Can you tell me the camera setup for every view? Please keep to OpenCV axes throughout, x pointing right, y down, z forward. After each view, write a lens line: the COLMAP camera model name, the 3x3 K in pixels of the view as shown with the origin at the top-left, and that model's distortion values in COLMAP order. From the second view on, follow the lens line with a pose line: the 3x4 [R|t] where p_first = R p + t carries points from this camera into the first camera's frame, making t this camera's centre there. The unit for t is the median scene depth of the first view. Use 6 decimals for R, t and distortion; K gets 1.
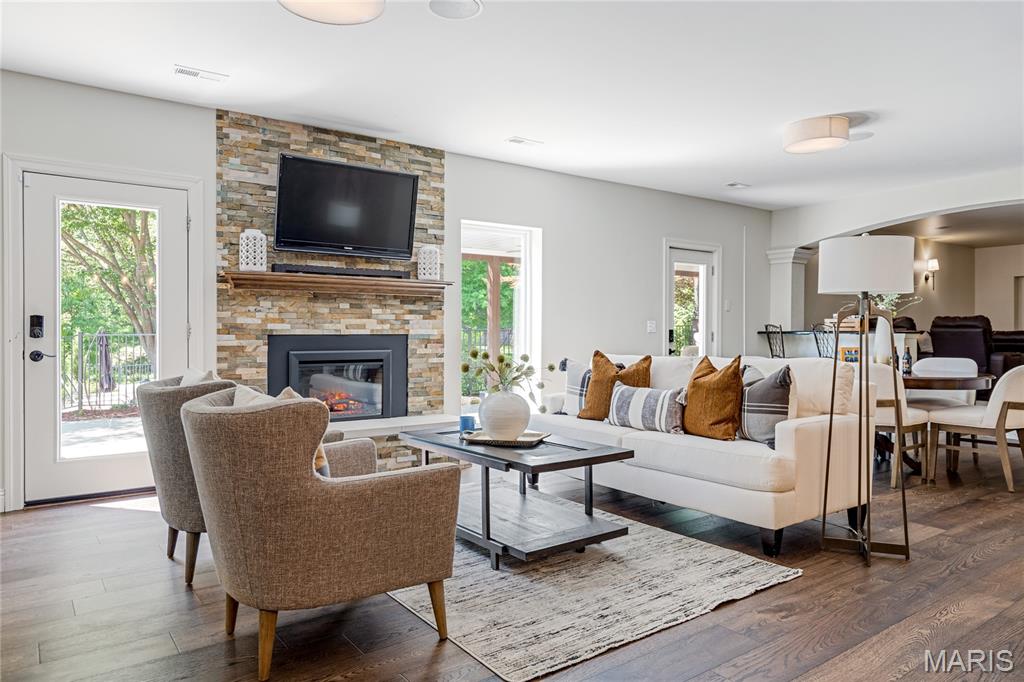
lens RADIAL K [[675.9, 0, 512.2], [0, 675.9, 338.3], [0, 0, 1]] dist [0.012739, -0.004434]
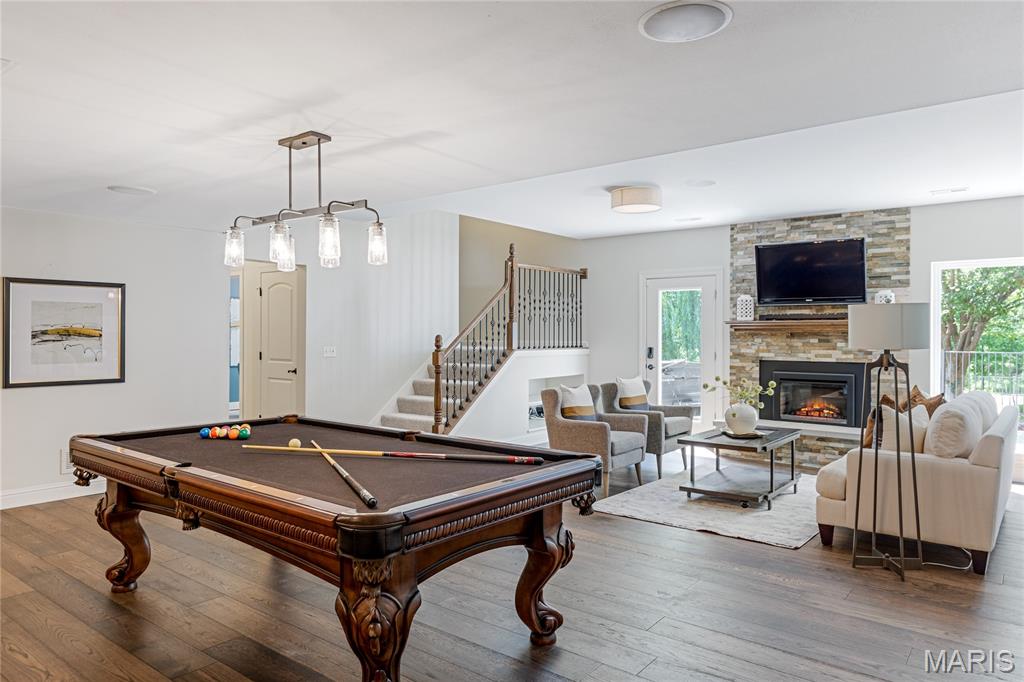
lens RADIAL K [[675.9, 0, 513.7], [0, 675.9, 337.6], [0, 0, 1]] dist [0.012739, -0.004434]
pose [[0.269393, 0.014984, -0.962914, 0.977045], [-0.002982, 0.999887, 0.014725, -0.077032], [0.963026, -0.001095, 0.269407, 0.030754]]
